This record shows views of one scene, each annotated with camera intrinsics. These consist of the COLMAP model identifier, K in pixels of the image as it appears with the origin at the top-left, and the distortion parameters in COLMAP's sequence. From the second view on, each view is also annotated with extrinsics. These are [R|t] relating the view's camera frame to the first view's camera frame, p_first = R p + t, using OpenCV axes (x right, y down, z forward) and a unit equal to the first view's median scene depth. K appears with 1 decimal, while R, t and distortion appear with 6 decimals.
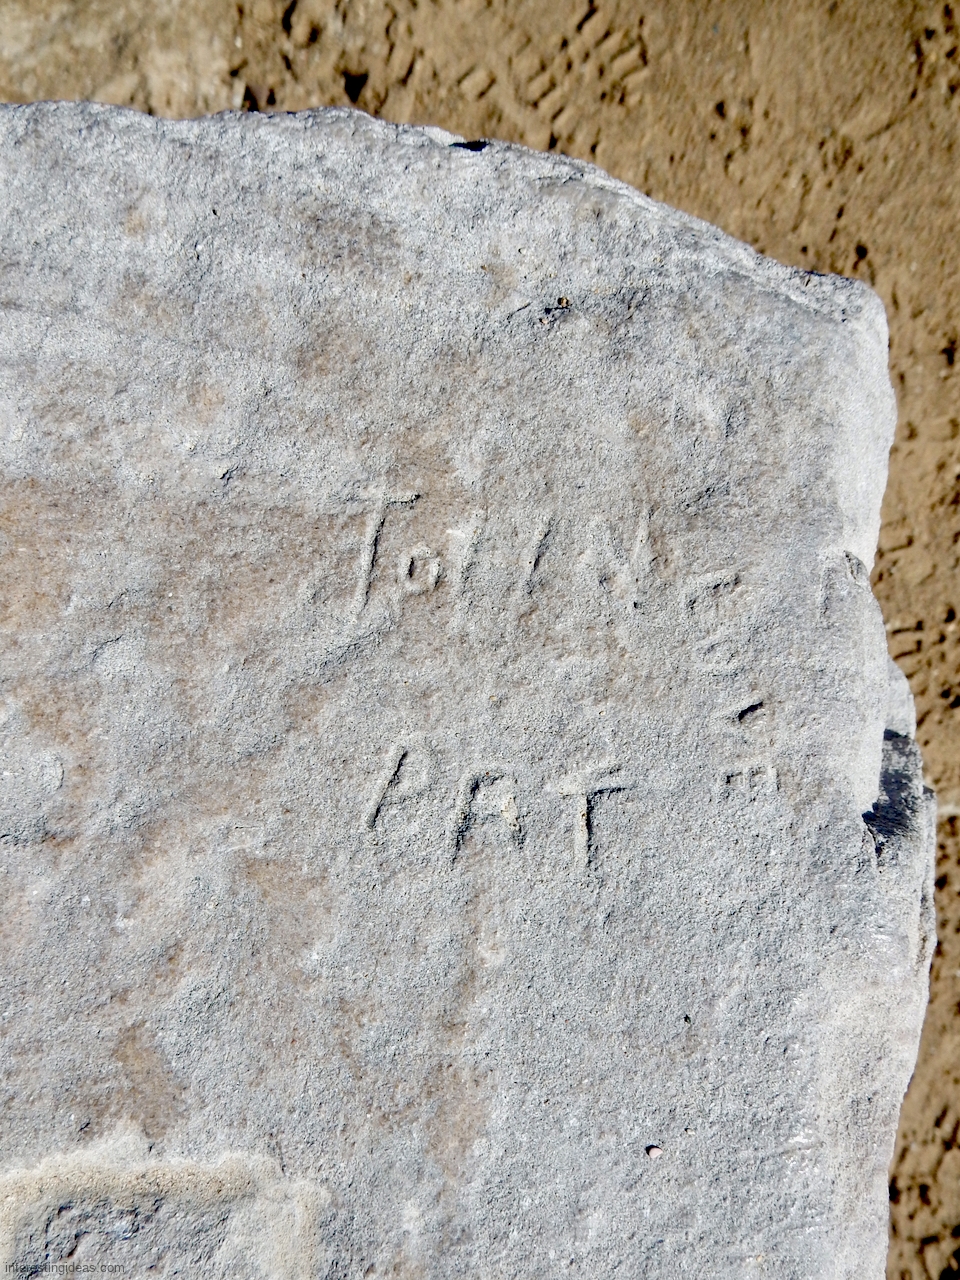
lens RADIAL K [[937.2, 0, 482.8], [0, 937.2, 640.6], [0, 0, 1]] dist [-0.000901, -0.005423]
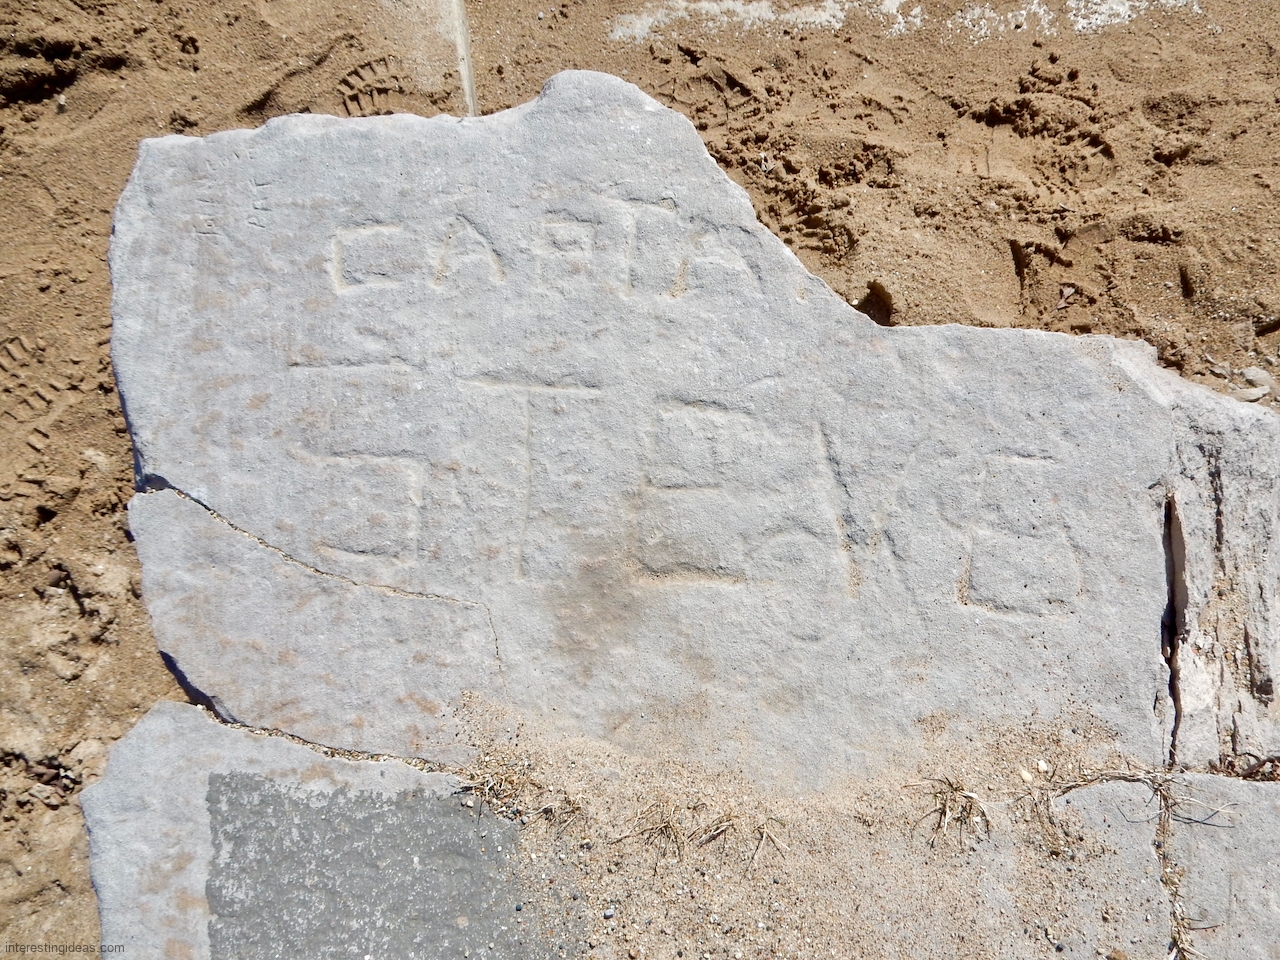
lens RADIAL K [[937.2, 0, 639.1], [0, 937.2, 482.7], [0, 0, 1]] dist [-0.000901, -0.005423]
pose [[-0.131212, -0.987125, 0.091472, -0.354871], [0.988107, -0.122763, 0.092595, 0.252187], [-0.080173, 0.102534, 0.991493, -0.640549]]
